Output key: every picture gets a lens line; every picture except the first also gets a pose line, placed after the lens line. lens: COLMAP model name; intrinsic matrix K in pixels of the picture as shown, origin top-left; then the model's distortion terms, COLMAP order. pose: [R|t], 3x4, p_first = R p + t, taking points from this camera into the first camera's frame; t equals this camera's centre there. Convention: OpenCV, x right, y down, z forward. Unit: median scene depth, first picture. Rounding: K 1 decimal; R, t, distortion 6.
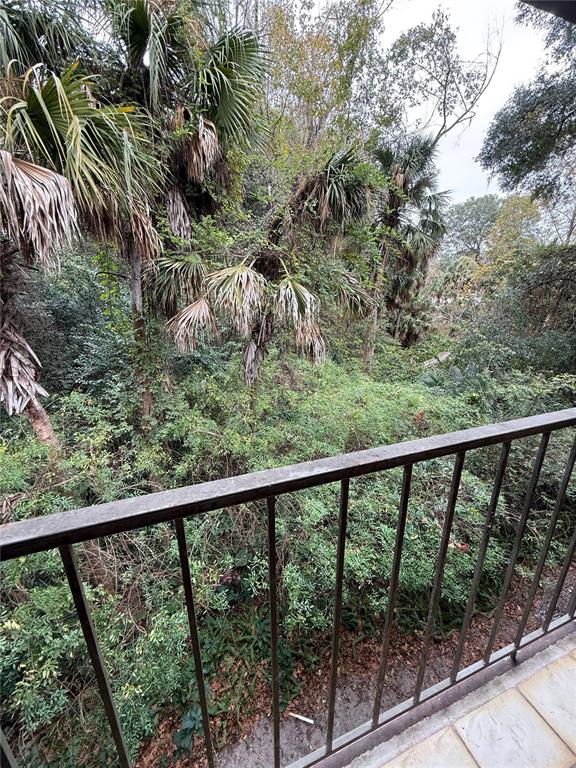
lens RADIAL K [[306.7, 0, 288.7], [0, 306.7, 382.1], [0, 0, 1]] dist [0.000321, -0.000277]
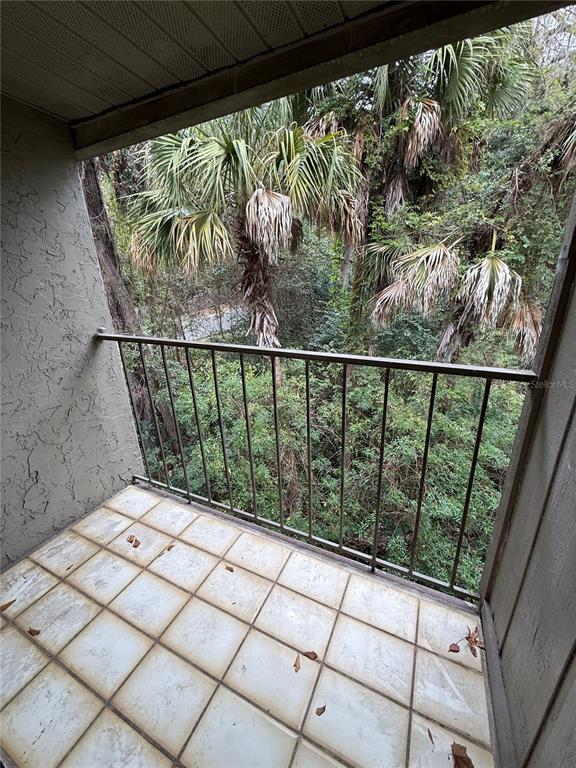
lens RADIAL K [[306.7, 0, 288.7], [0, 306.7, 382.1], [0, 0, 1]] dist [0.000321, -0.000277]
pose [[0.701034, 0.225147, -0.676653, 0.275754], [-0.185585, 0.973758, 0.131733, 0.009172], [0.688556, 0.033227, 0.724422, -0.032571]]
